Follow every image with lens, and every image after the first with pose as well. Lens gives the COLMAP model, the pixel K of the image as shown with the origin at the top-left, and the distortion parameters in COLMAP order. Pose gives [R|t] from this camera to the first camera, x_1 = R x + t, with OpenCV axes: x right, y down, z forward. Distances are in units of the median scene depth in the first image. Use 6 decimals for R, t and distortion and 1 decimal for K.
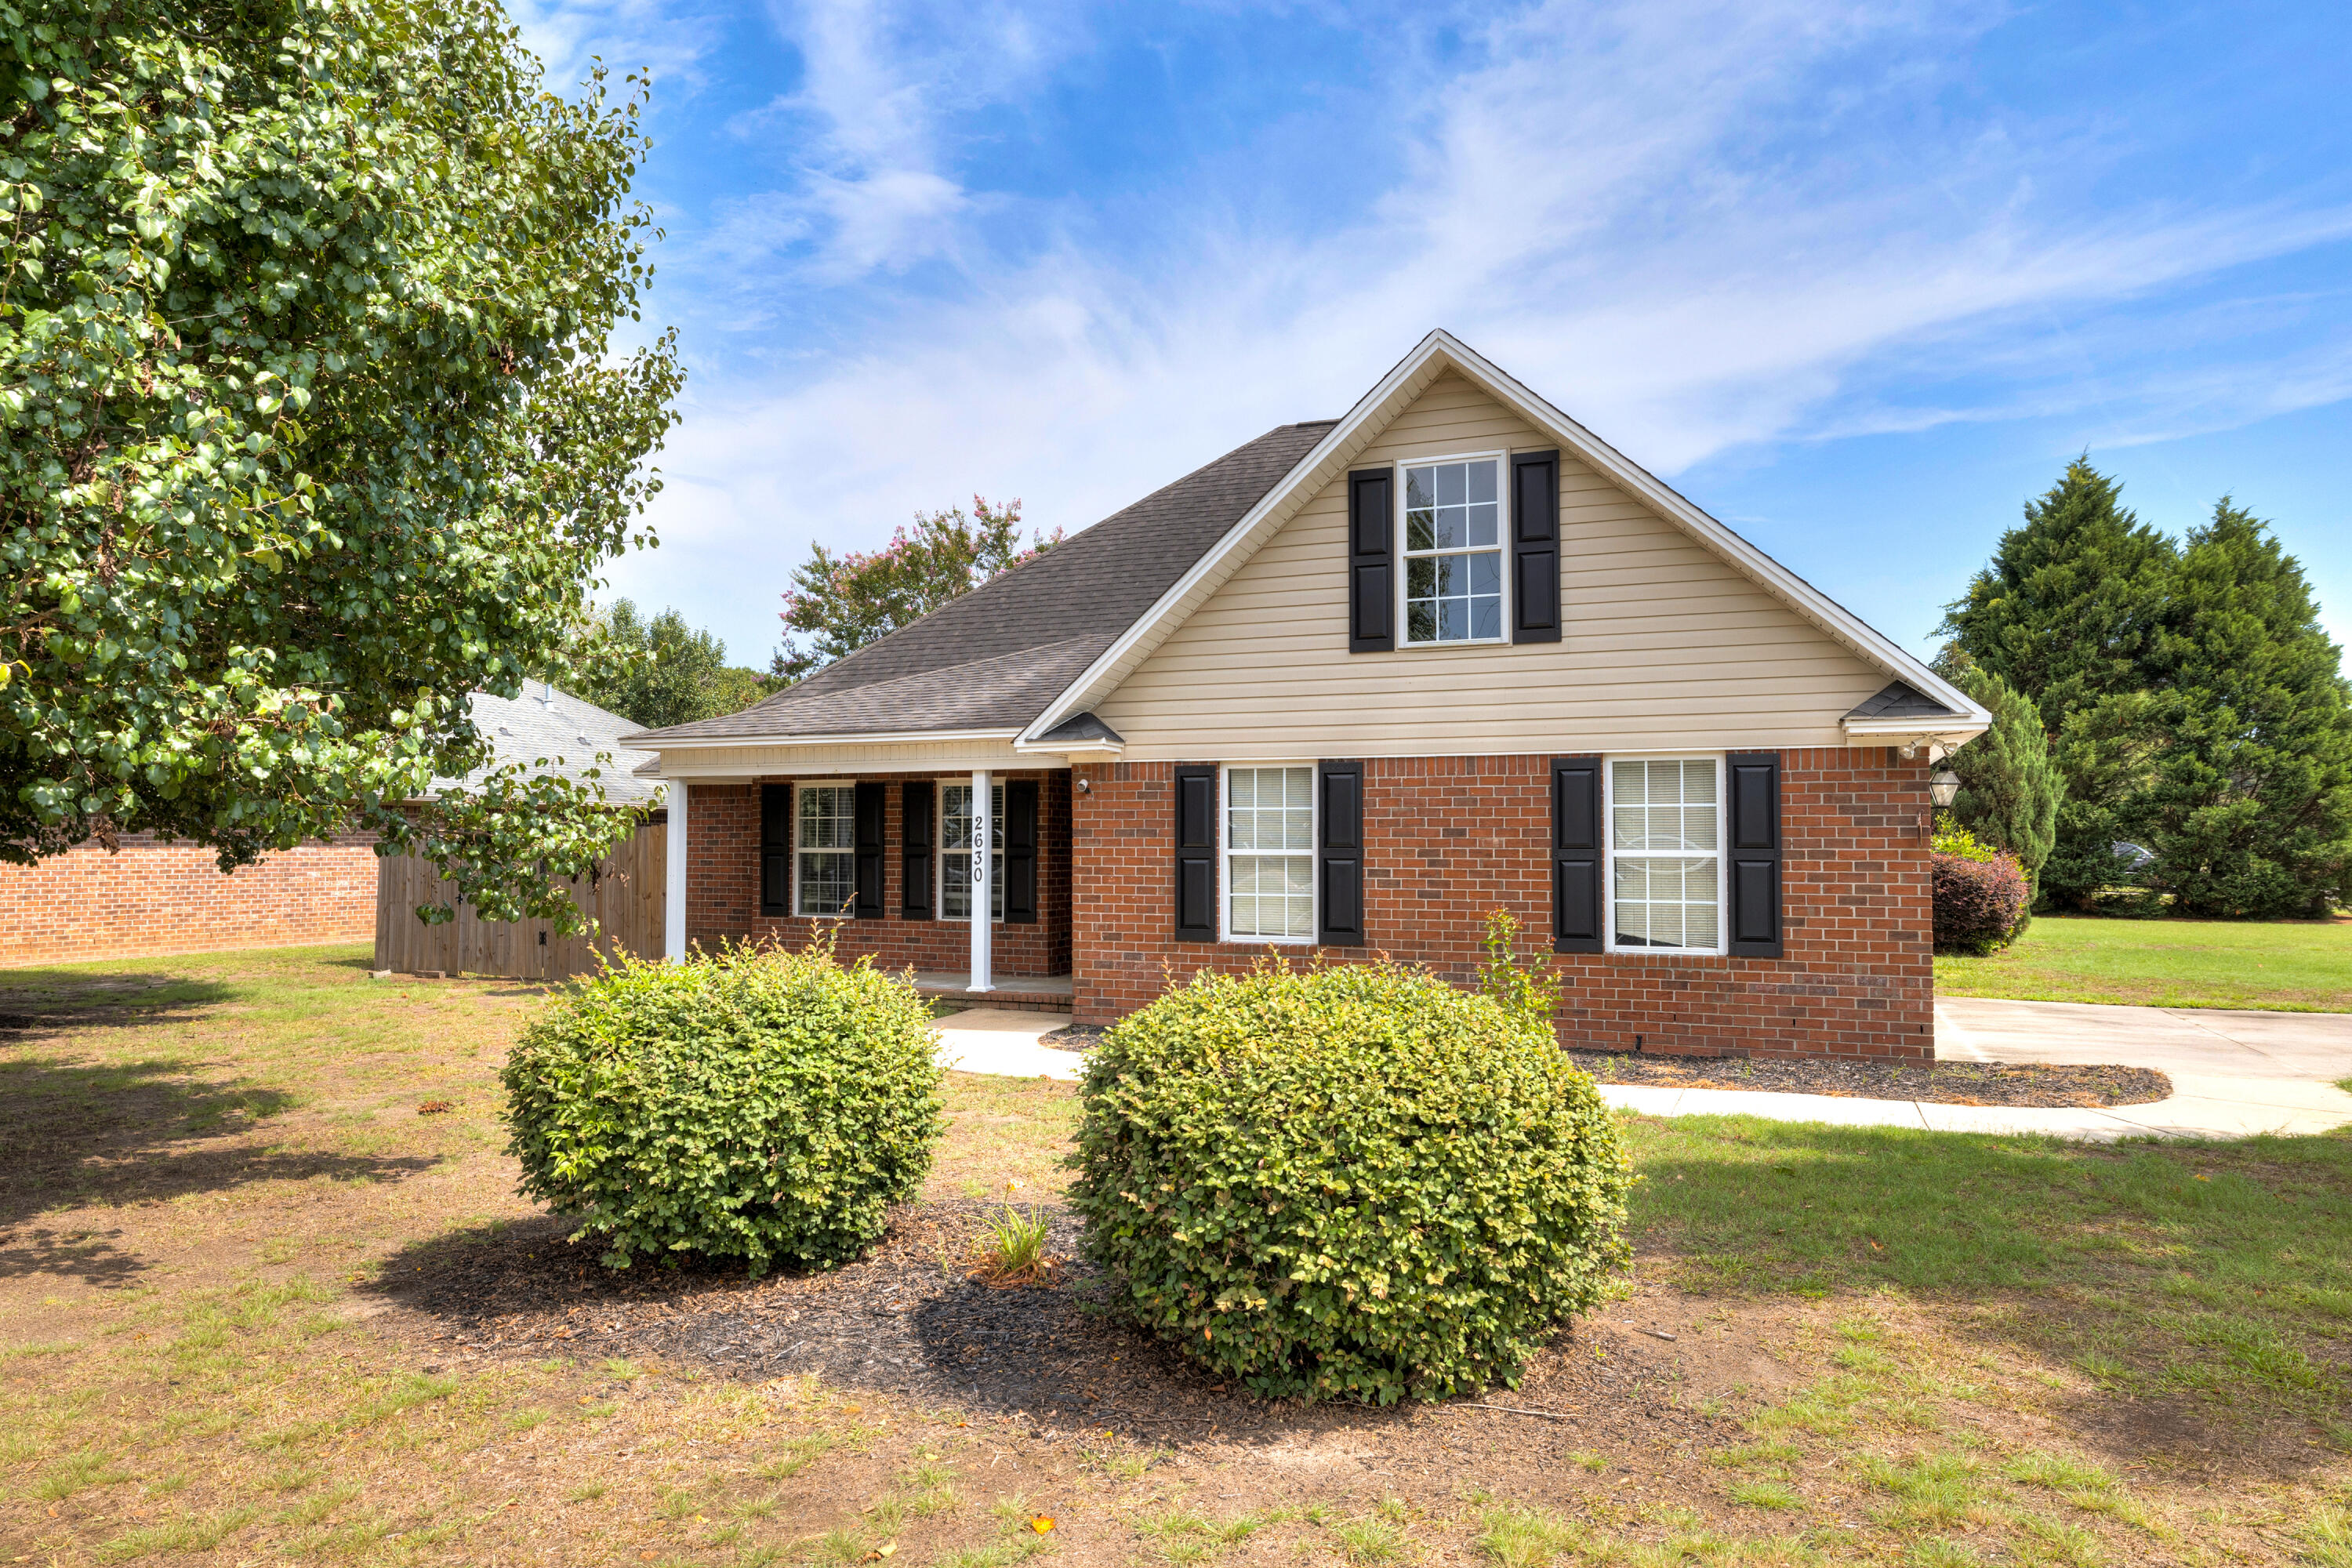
lens RADIAL K [[1488.5, 0, 1175.0], [0, 1488.5, 796.5], [0, 0, 1]] dist [0.005120, 0.007403]
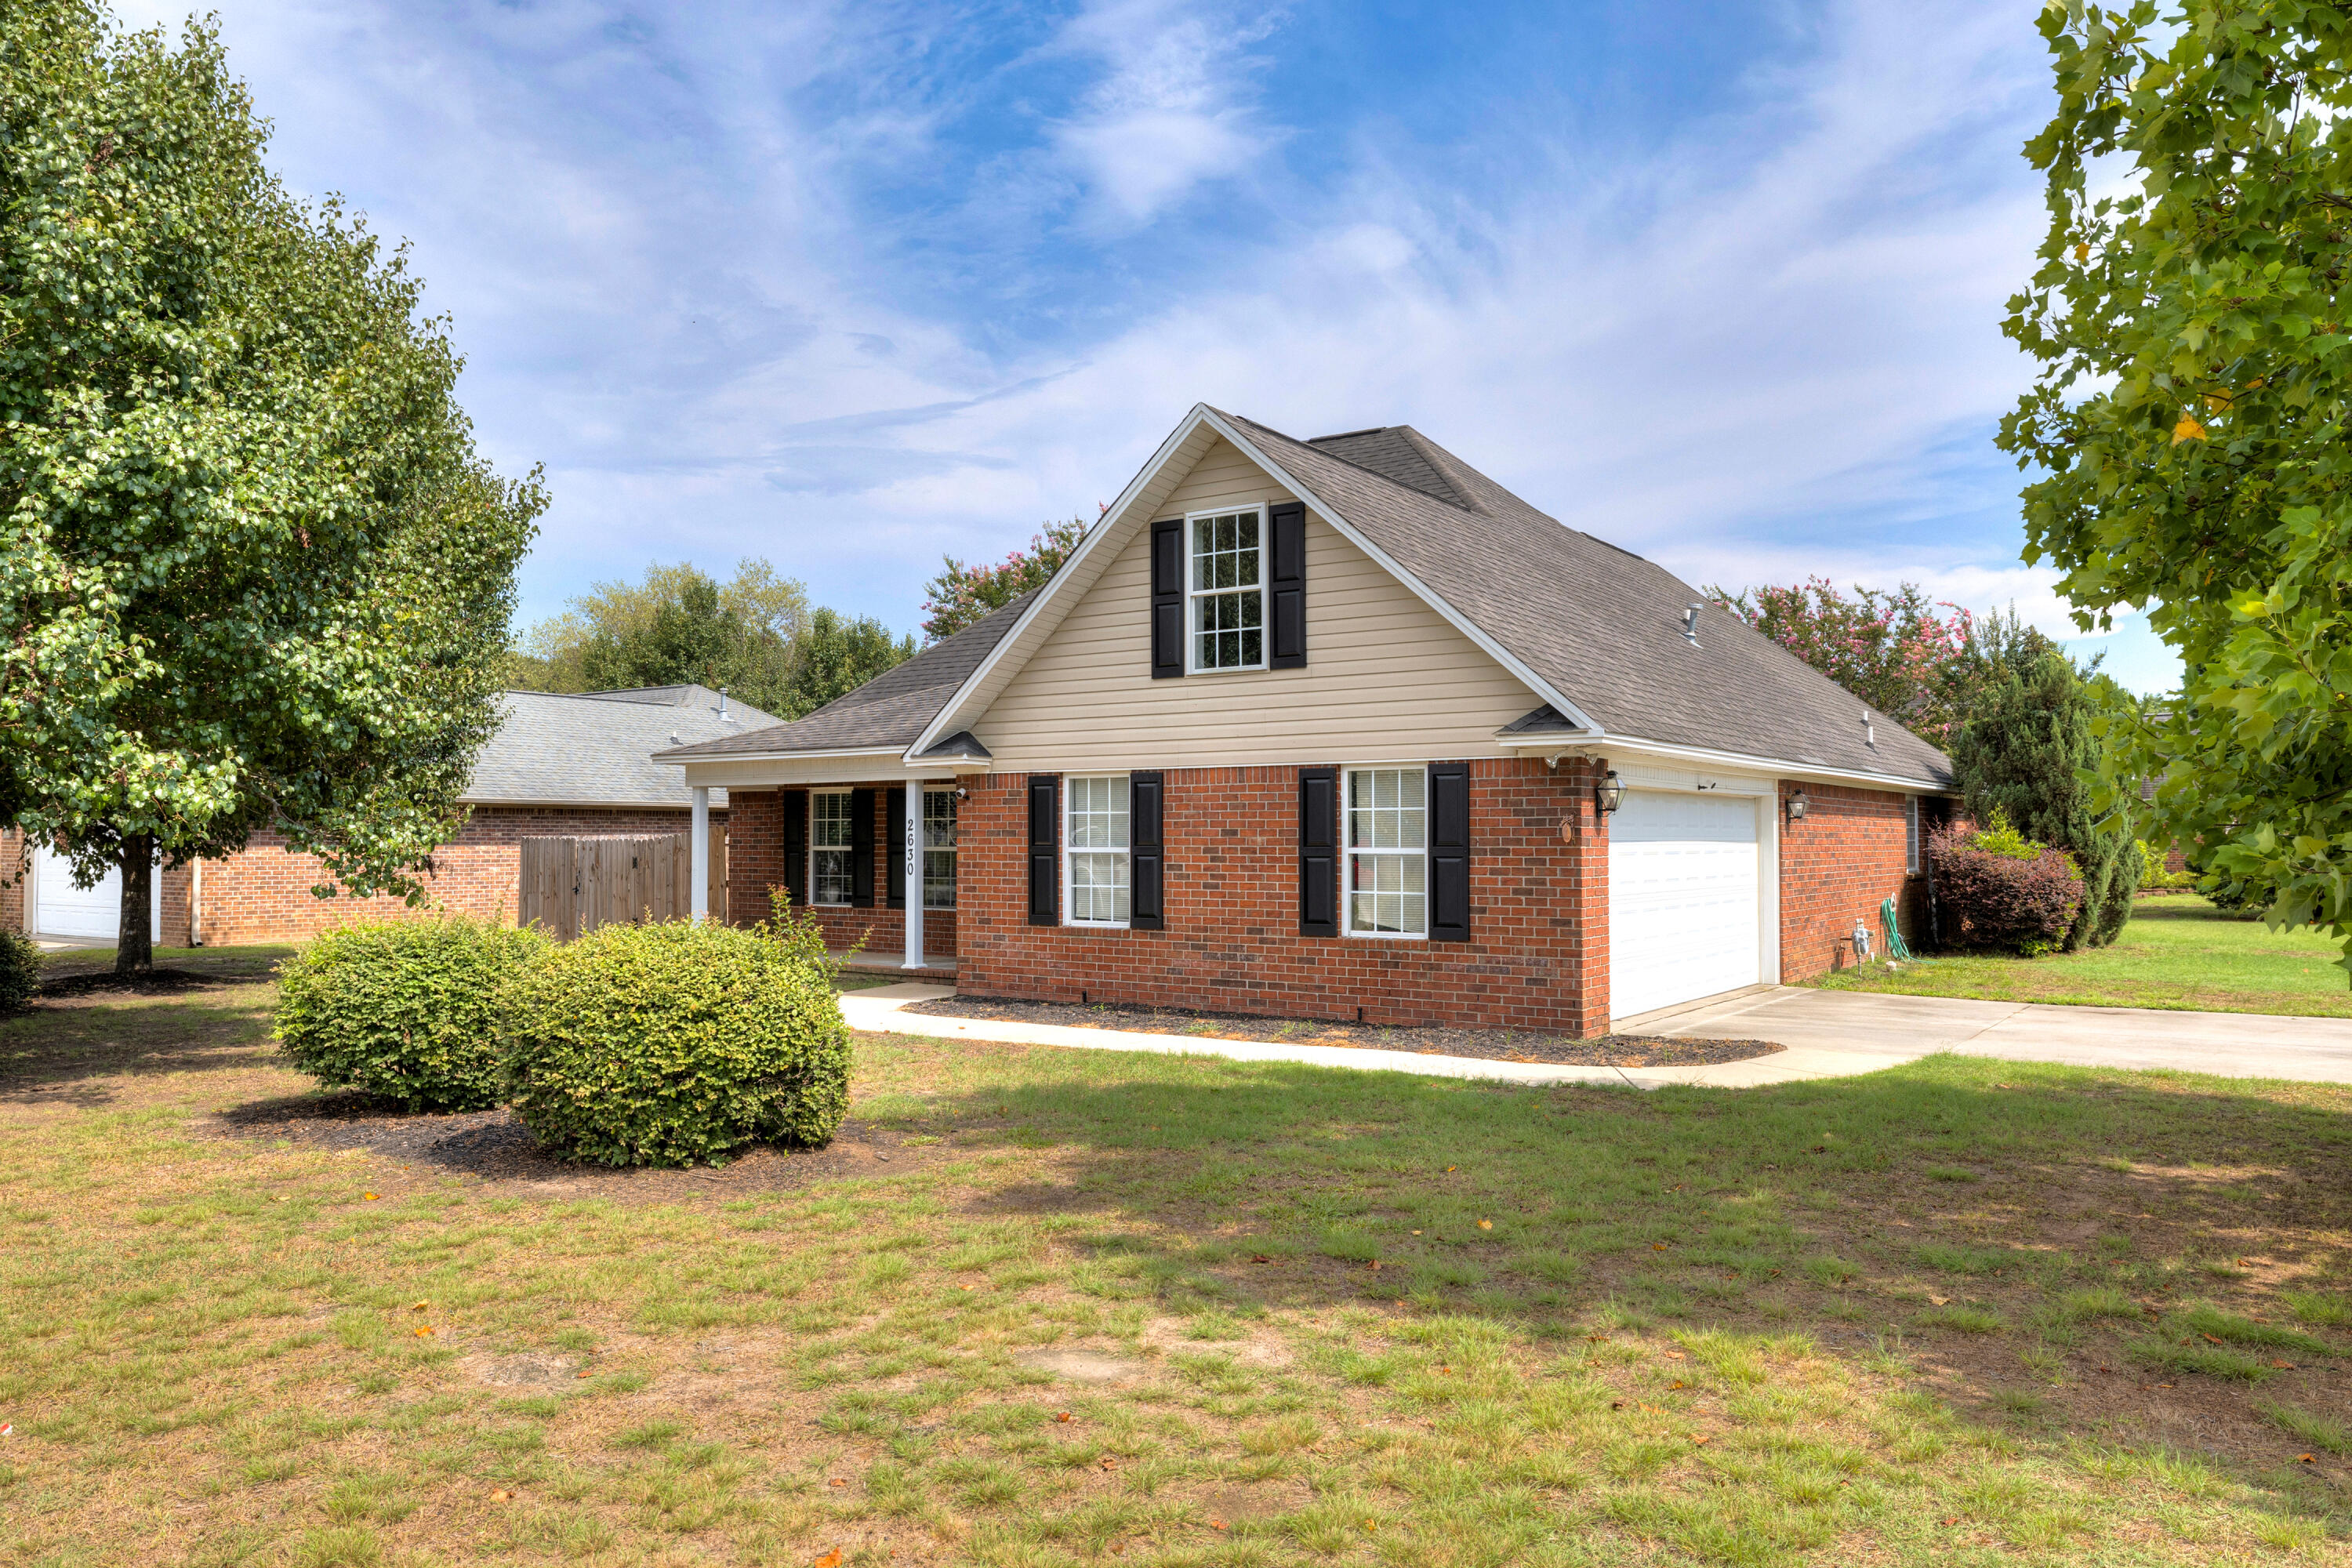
lens RADIAL K [[1629.5, 0, 1160.6], [0, 1629.5, 811.3], [0, 0, 1]] dist [0.016745, 0.002394]
pose [[0.976519, -0.005637, -0.215359, 0.332759], [0.008572, 0.999883, 0.012694, -0.007509], [0.215262, -0.014242, 0.976452, -0.206813]]
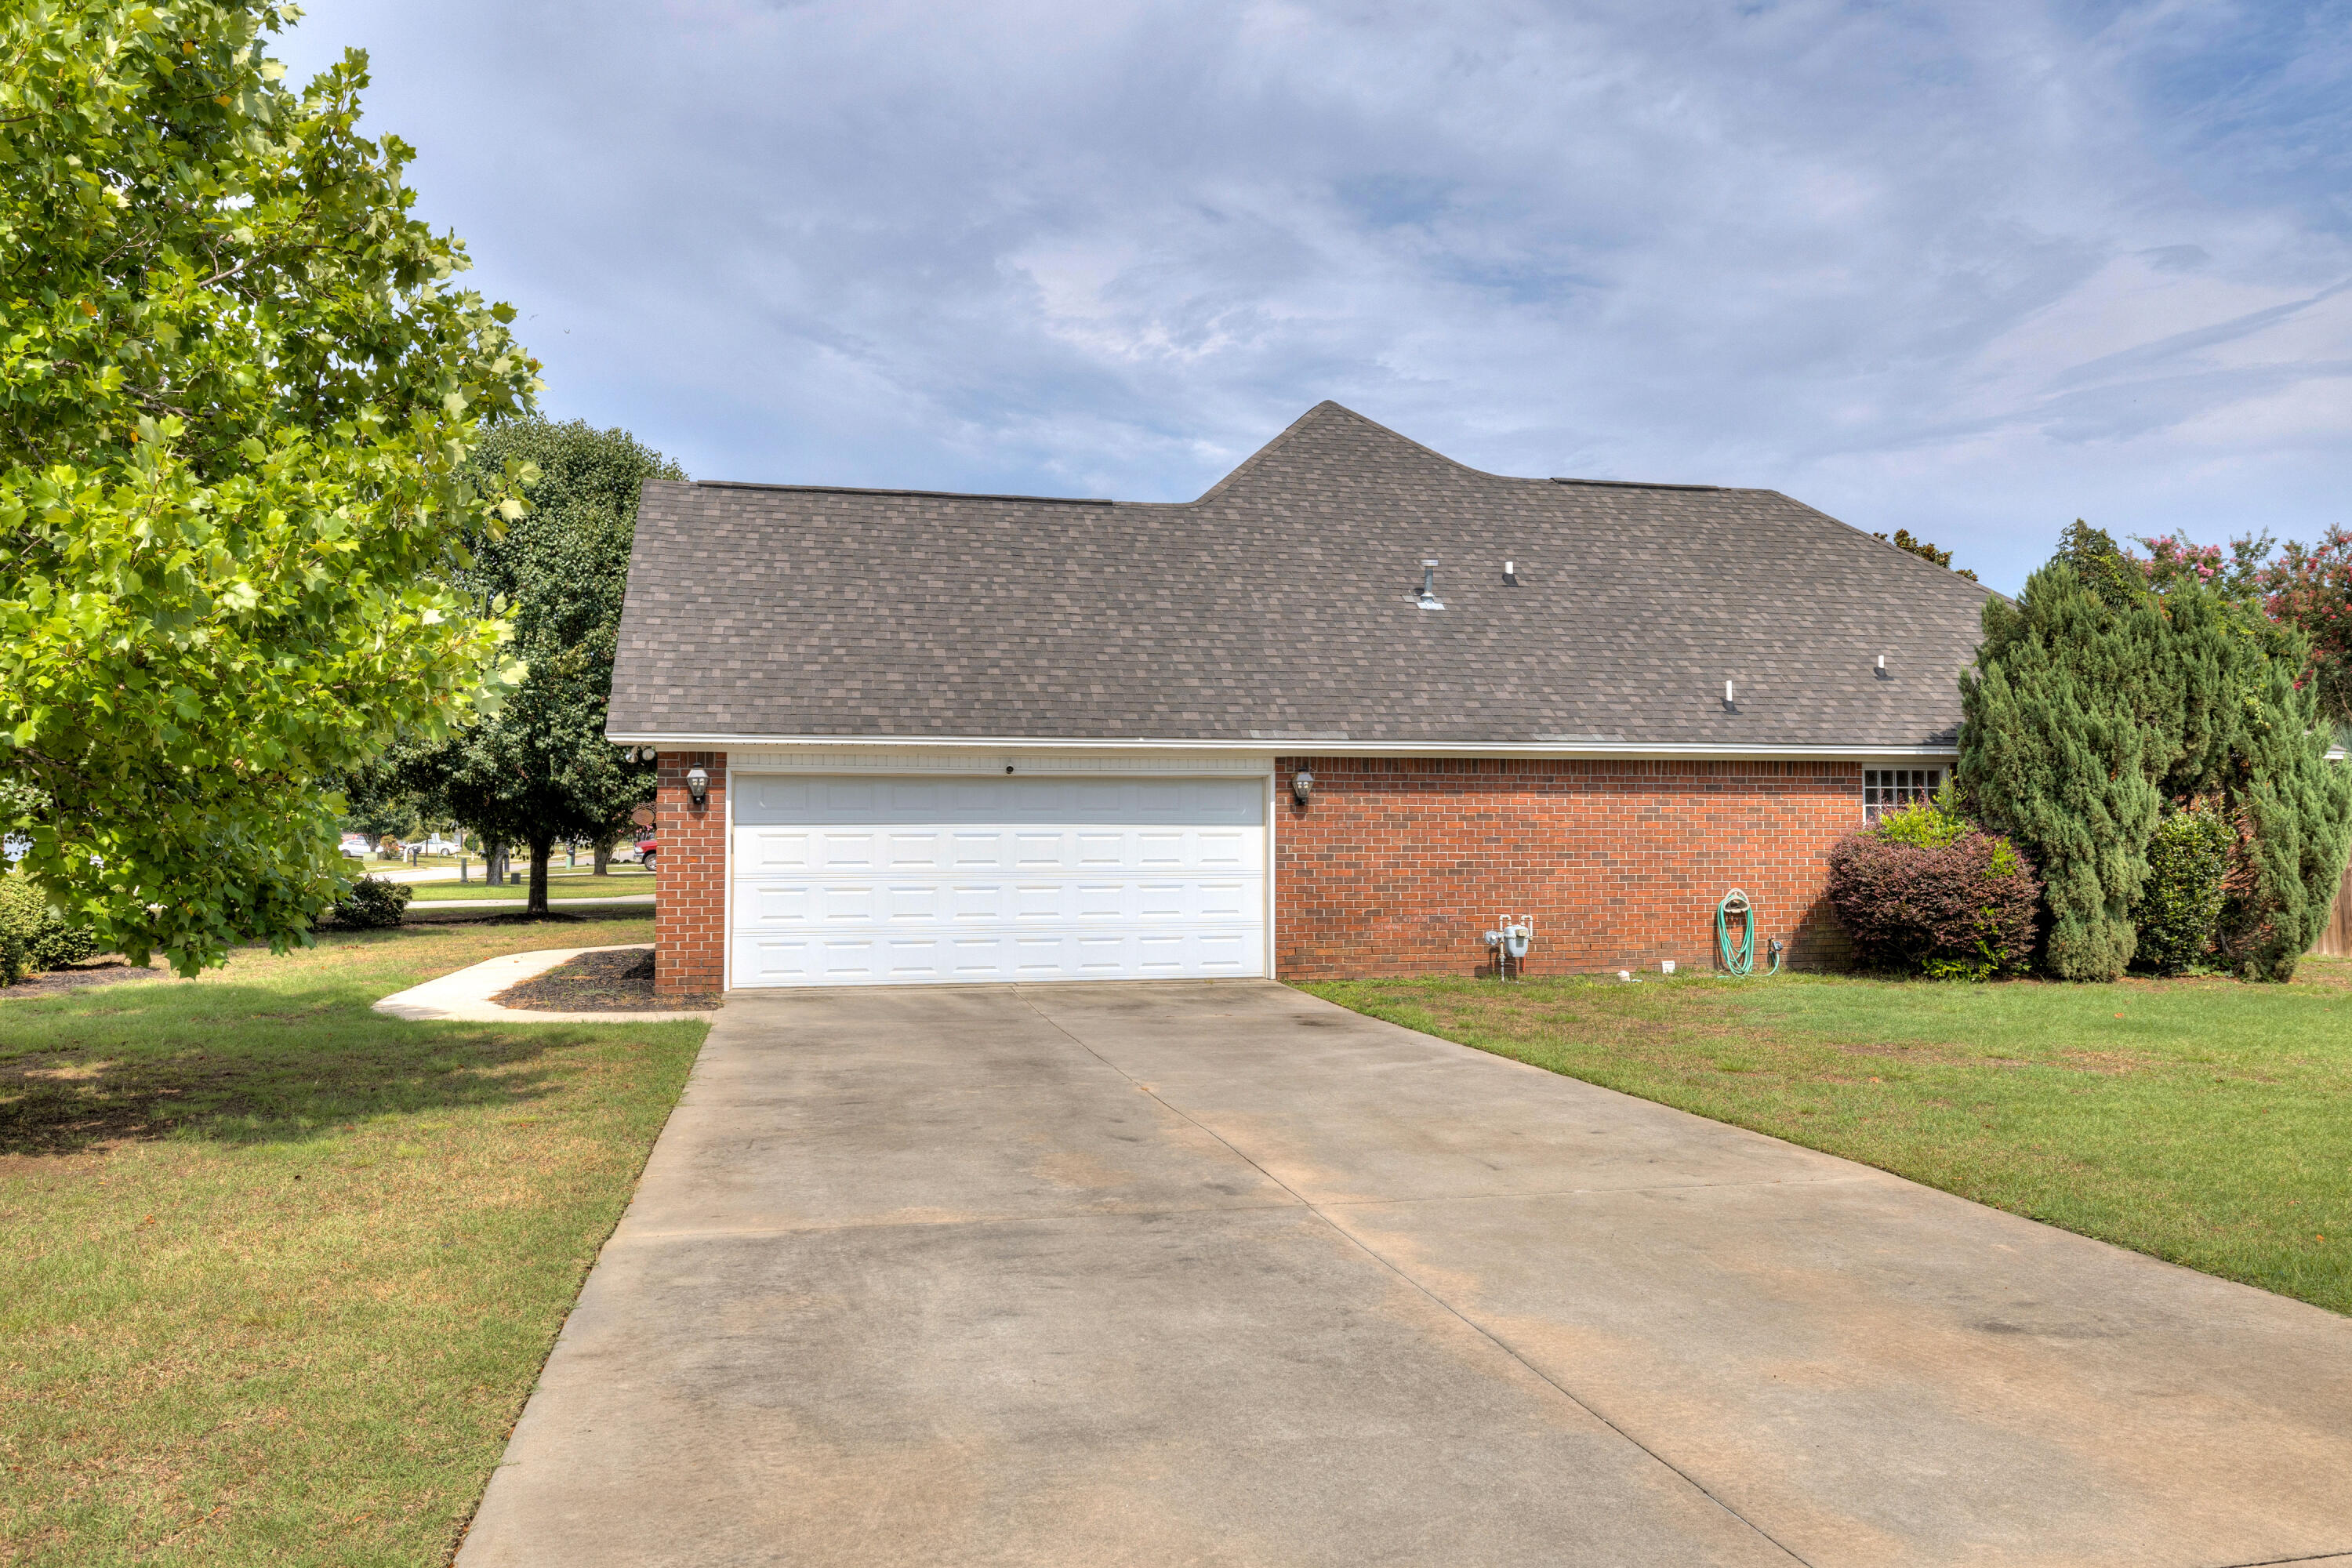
lens RADIAL K [[1644.3, 0, 1169.5], [0, 1644.3, 779.0], [0, 0, 1]] dist [0.008166, -0.000215]
pose [[0.580756, -0.031576, -0.813465, 1.409614], [0.028934, 0.999417, -0.018137, 0.021996], [0.813563, -0.013003, 0.581331, 0.370699]]
